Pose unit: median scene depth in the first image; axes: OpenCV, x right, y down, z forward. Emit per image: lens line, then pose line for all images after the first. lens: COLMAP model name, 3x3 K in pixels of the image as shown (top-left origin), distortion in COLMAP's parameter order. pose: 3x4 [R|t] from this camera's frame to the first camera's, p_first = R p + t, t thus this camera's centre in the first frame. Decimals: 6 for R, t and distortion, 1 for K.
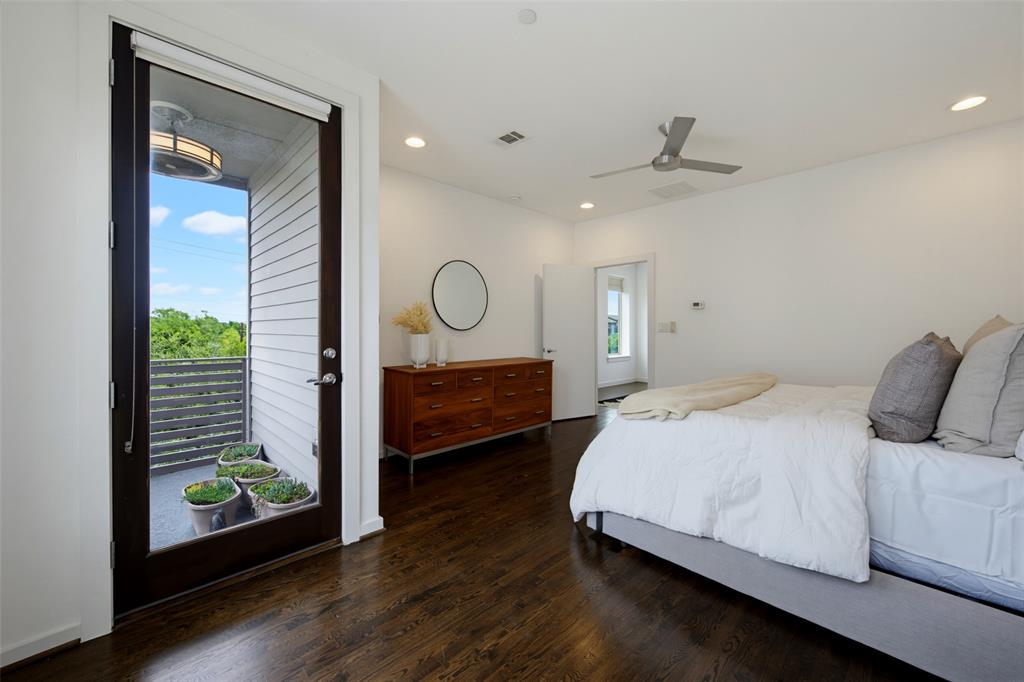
lens RADIAL K [[399.6, 0, 516.0], [0, 399.6, 333.4], [0, 0, 1]] dist [0.000971, -0.000137]
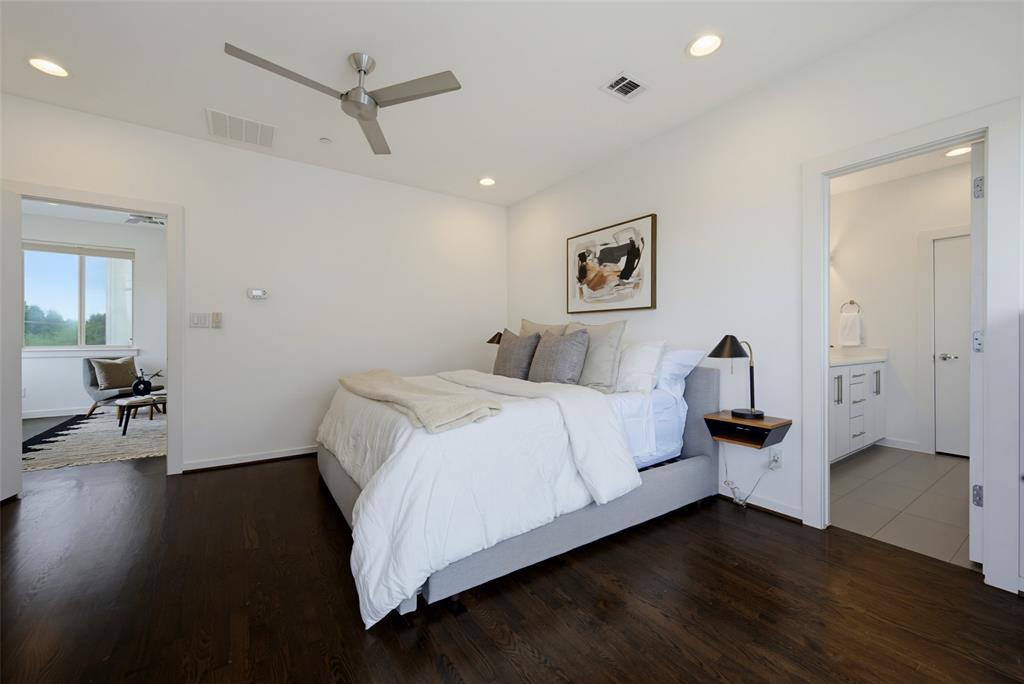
lens RADIAL K [[399.7, 0, 516.8], [0, 399.7, 339.1], [0, 0, 1]] dist [0.000477, -0.000009]
pose [[0.176761, -0.005793, 0.984237, -0.426864], [0.003985, 0.999979, 0.005170, 0.032758], [-0.984246, 0.003008, 0.176780, 0.706585]]
